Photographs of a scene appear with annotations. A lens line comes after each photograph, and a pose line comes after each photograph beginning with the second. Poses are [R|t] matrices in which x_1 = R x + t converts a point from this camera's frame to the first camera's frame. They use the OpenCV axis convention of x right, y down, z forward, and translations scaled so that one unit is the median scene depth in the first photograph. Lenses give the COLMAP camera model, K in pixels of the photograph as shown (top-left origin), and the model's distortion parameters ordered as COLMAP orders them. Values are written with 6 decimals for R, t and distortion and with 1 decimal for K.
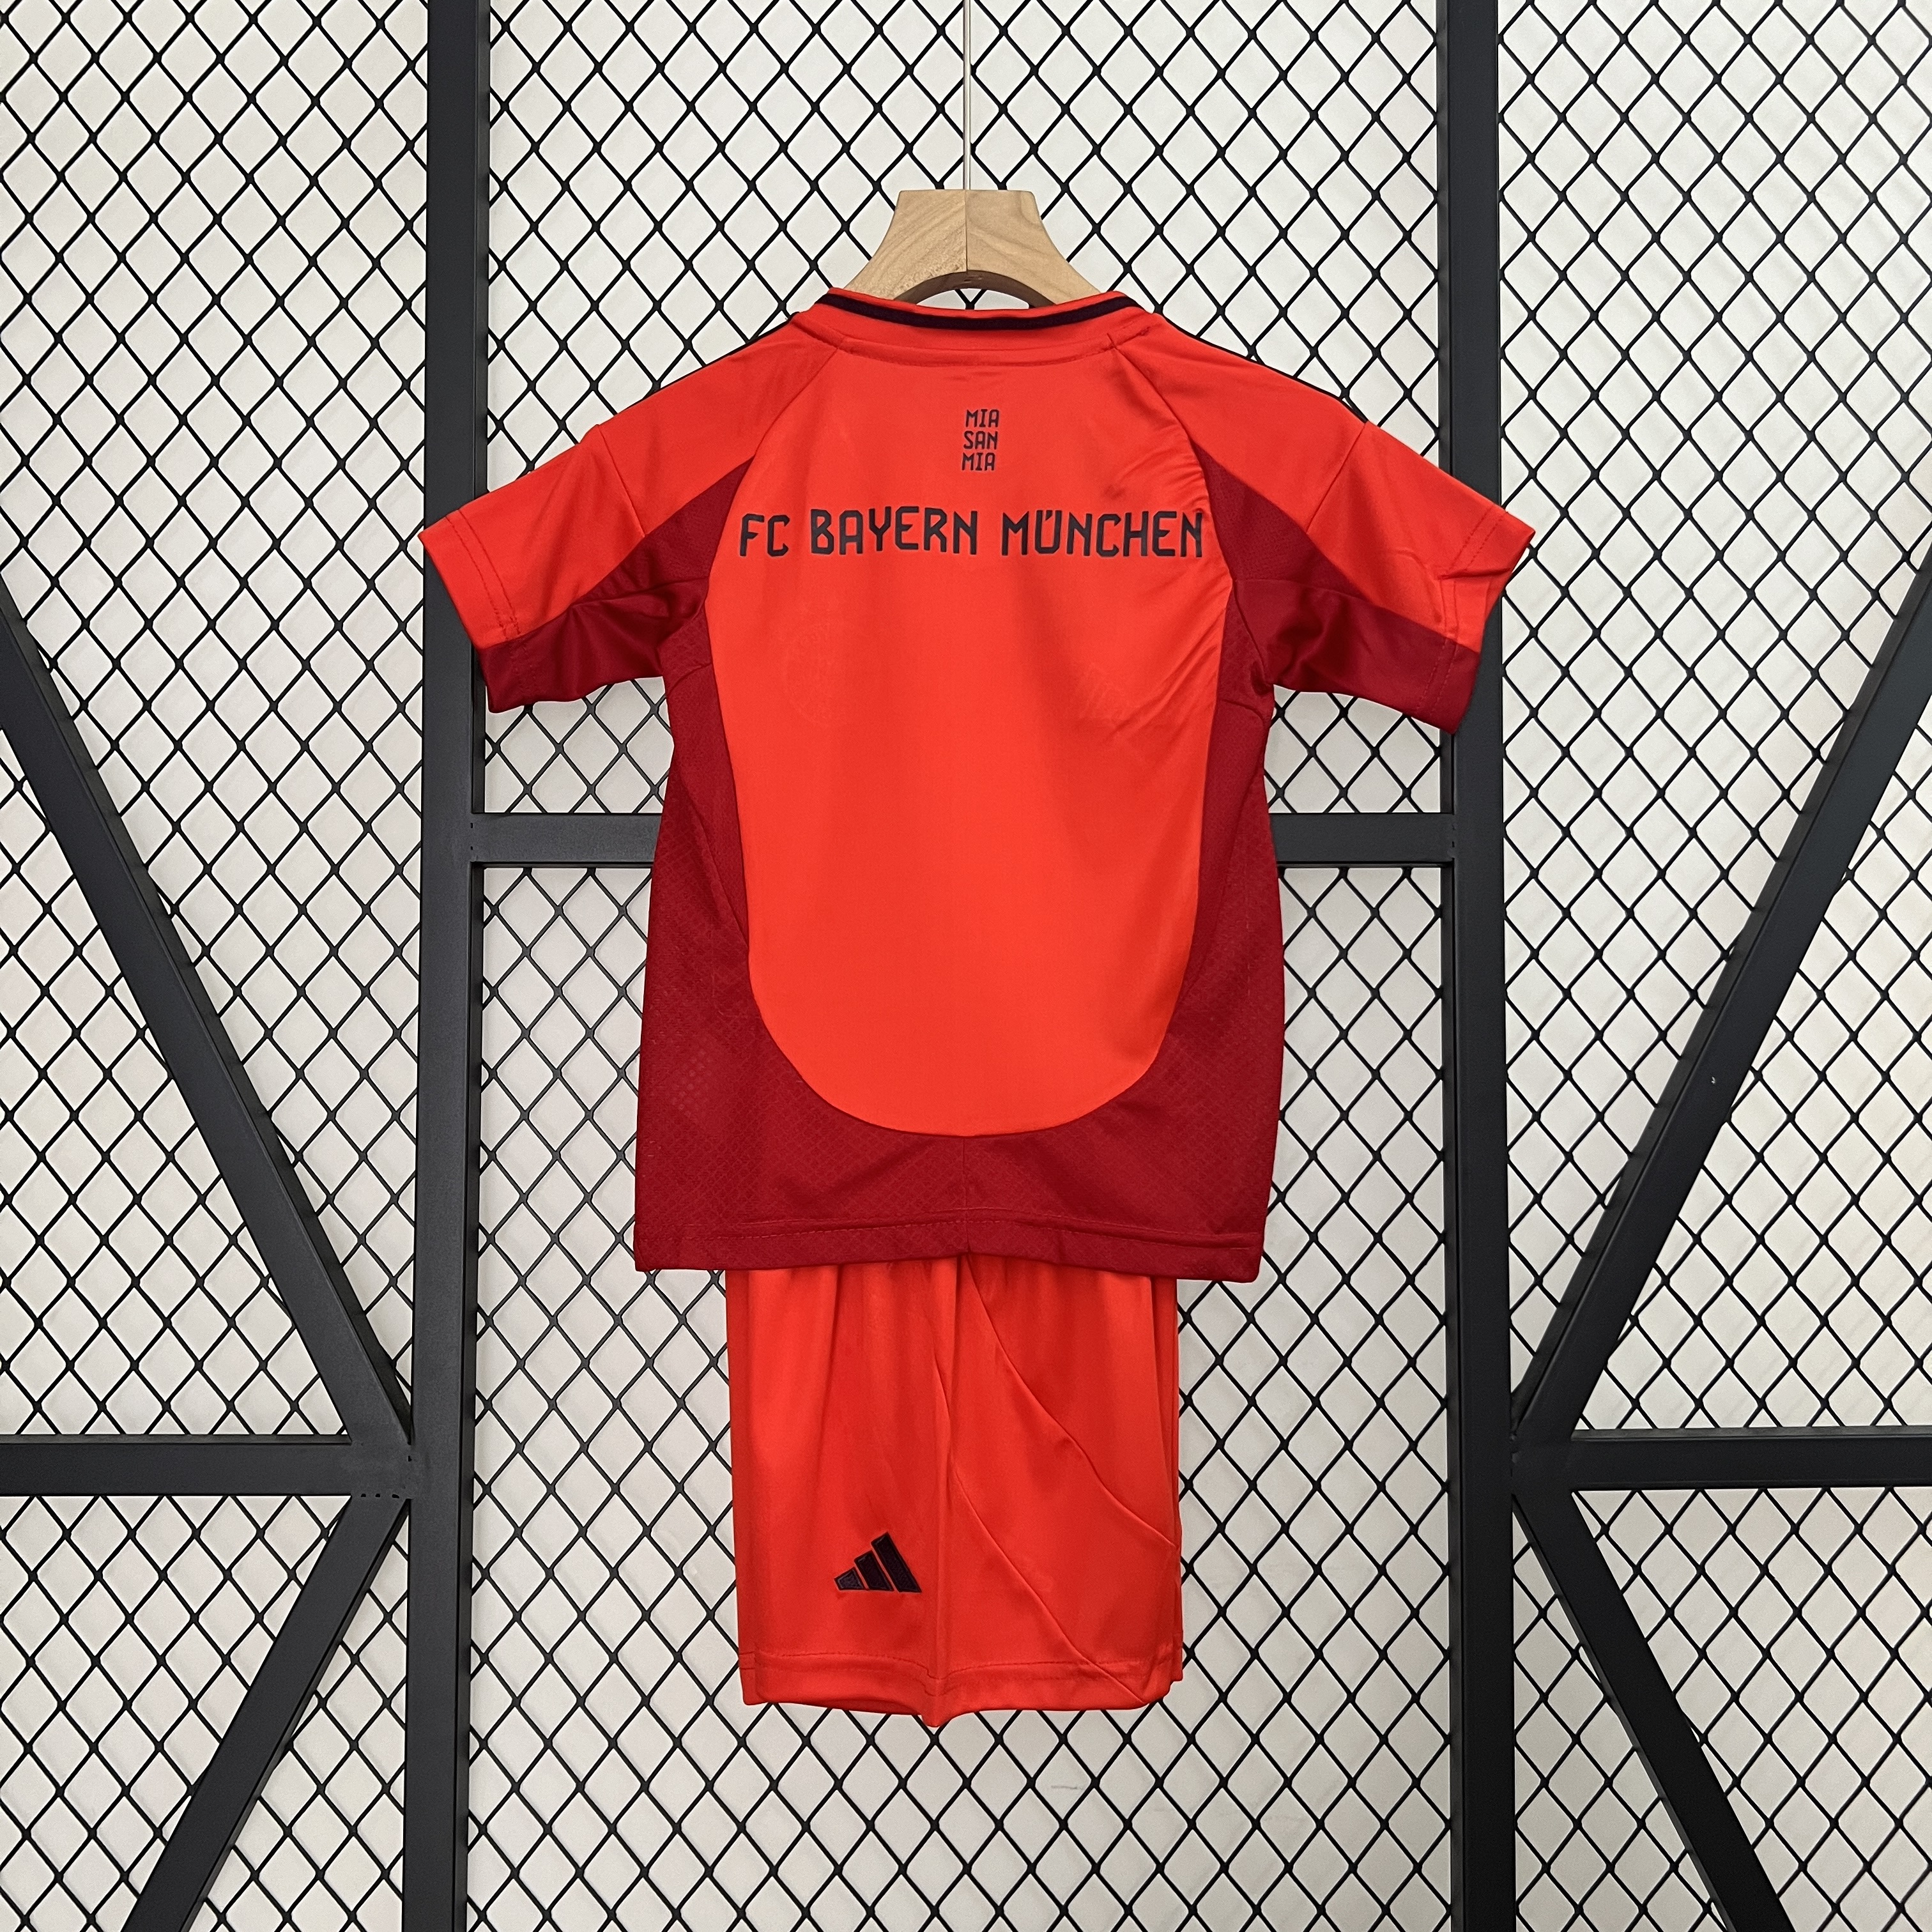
lens RADIAL K [[2185.6, 0, 963.3], [0, 2185.6, 975.6], [0, 0, 1]] dist [0.015006, 0.000000]
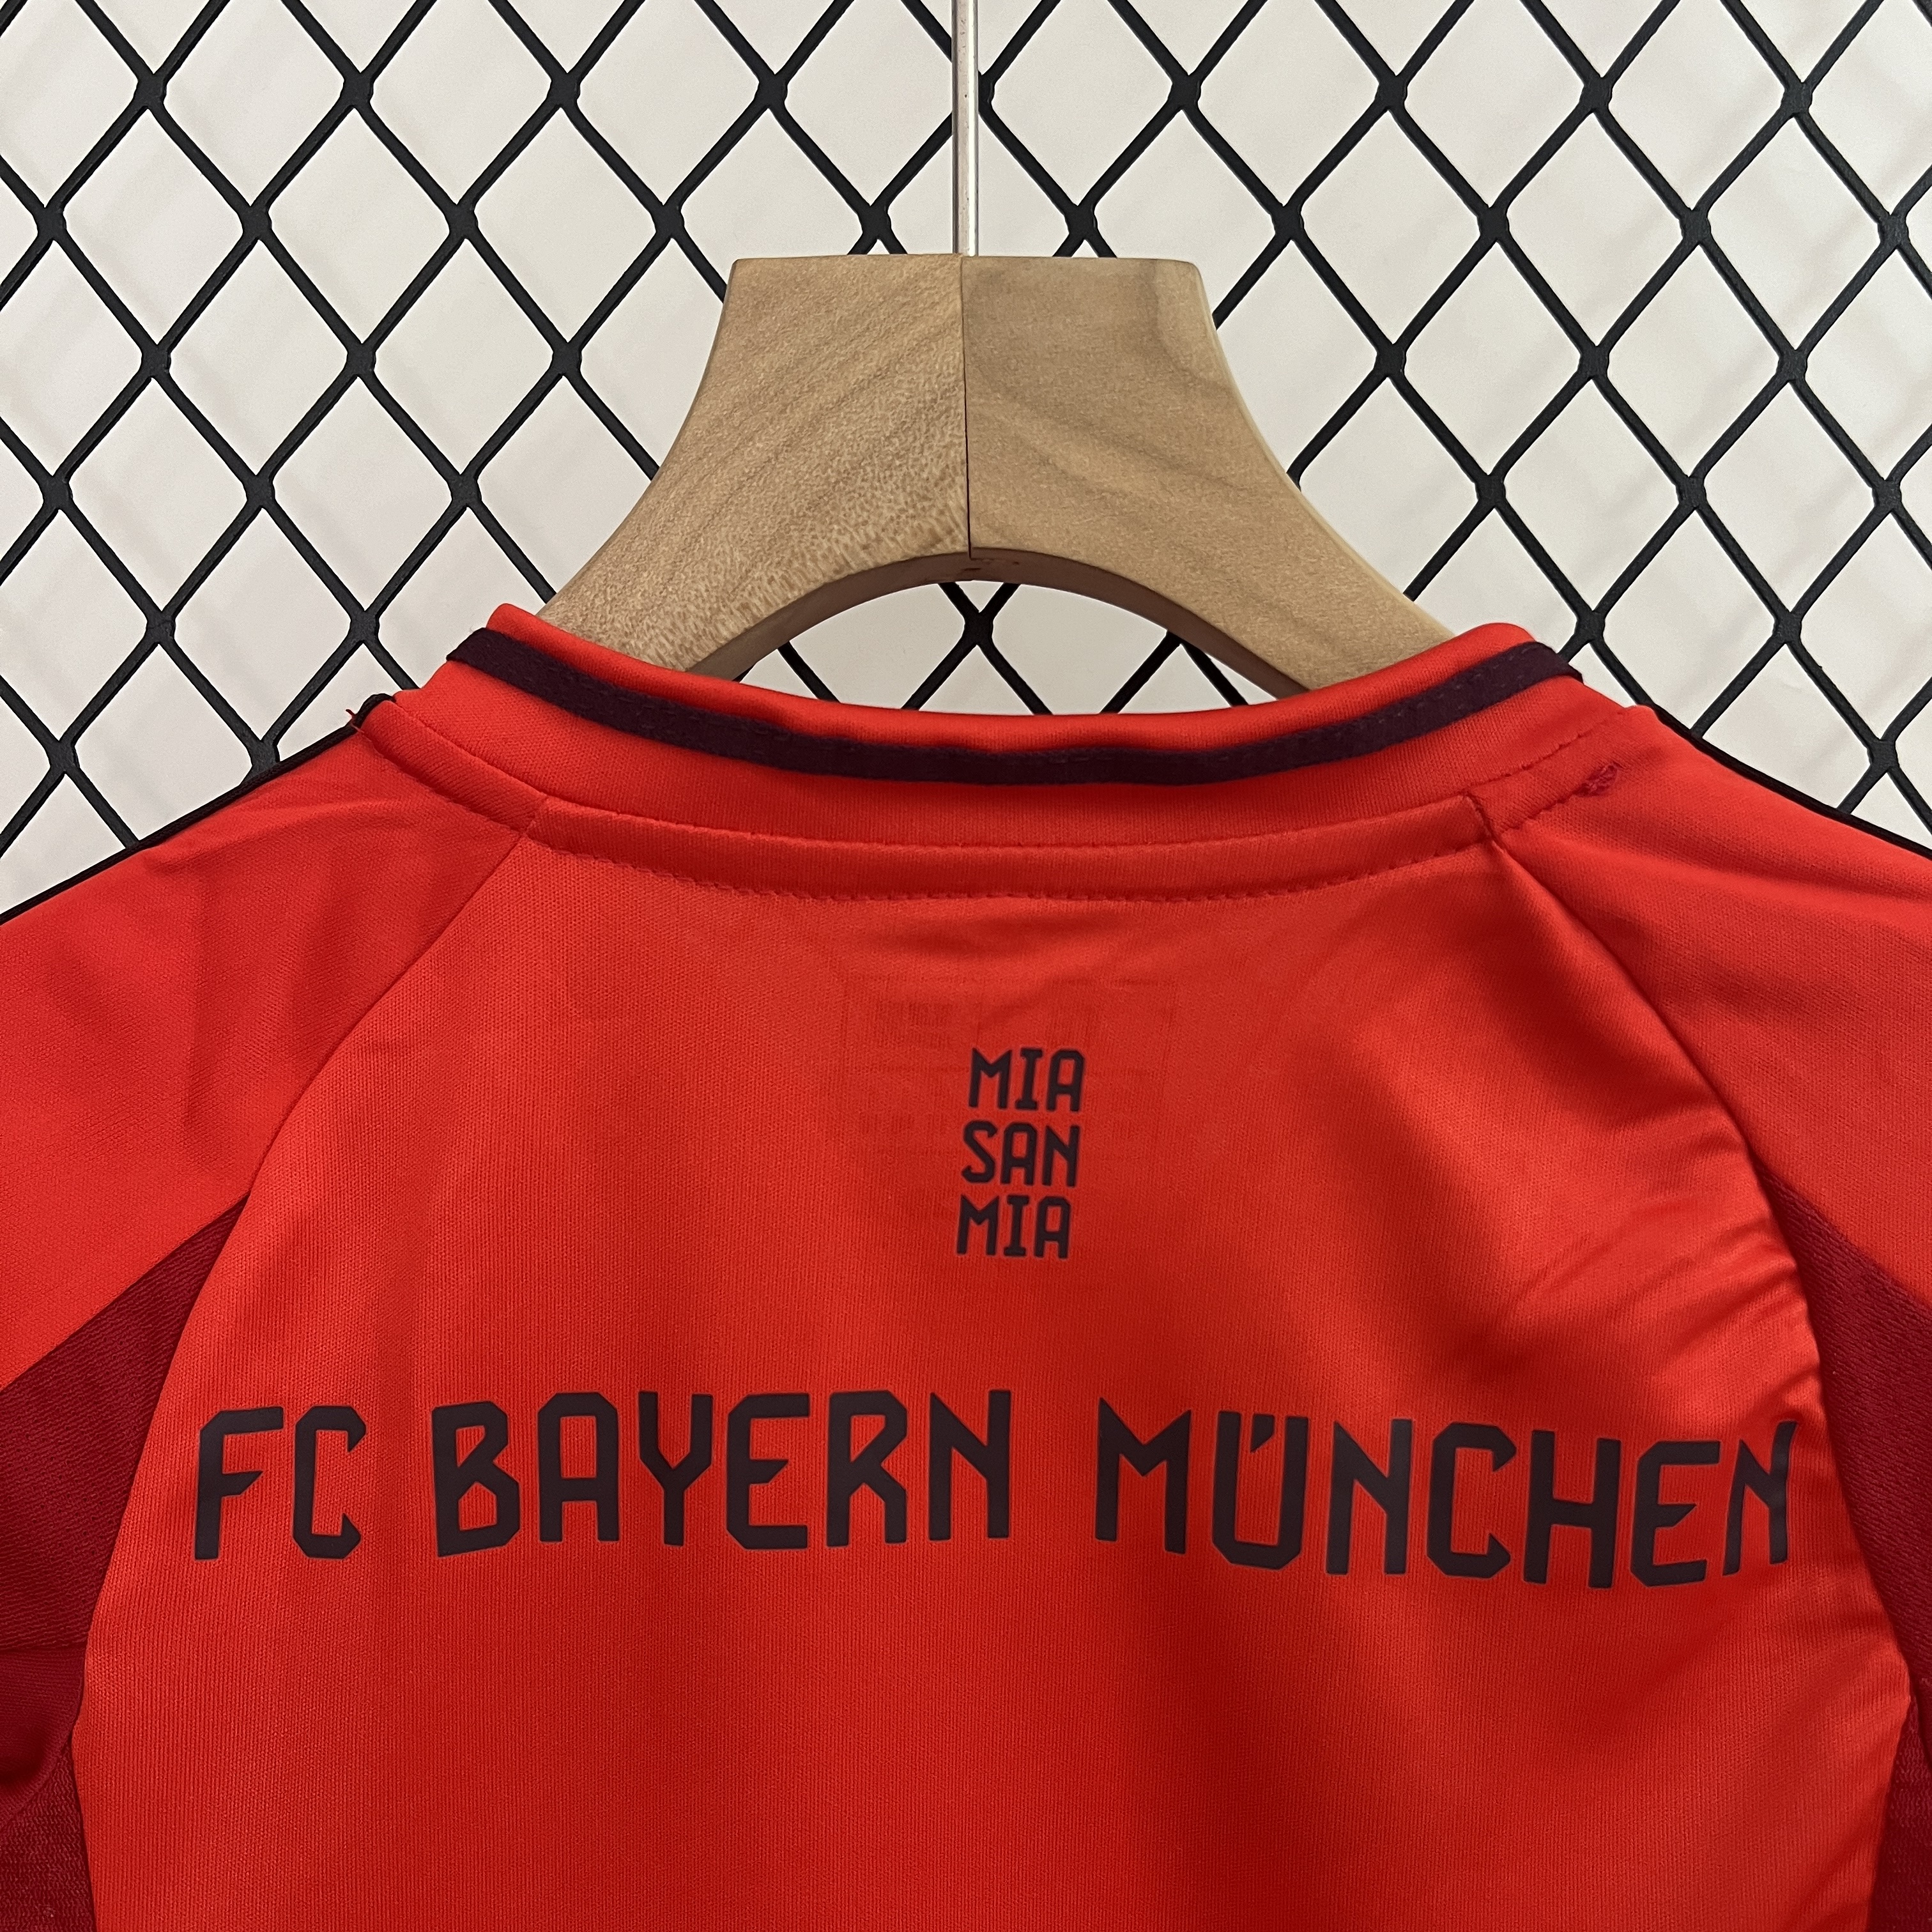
lens RADIAL K [[2185.6, 0, 968.8], [0, 2185.6, 955.0], [0, 0, 1]] dist [0.015006, 0.000000]
pose [[0.999963, -0.007971, 0.003241, 0.000350], [0.007677, 0.996581, 0.082259, -0.294770], [-0.003886, -0.082231, 0.996606, 0.715380]]
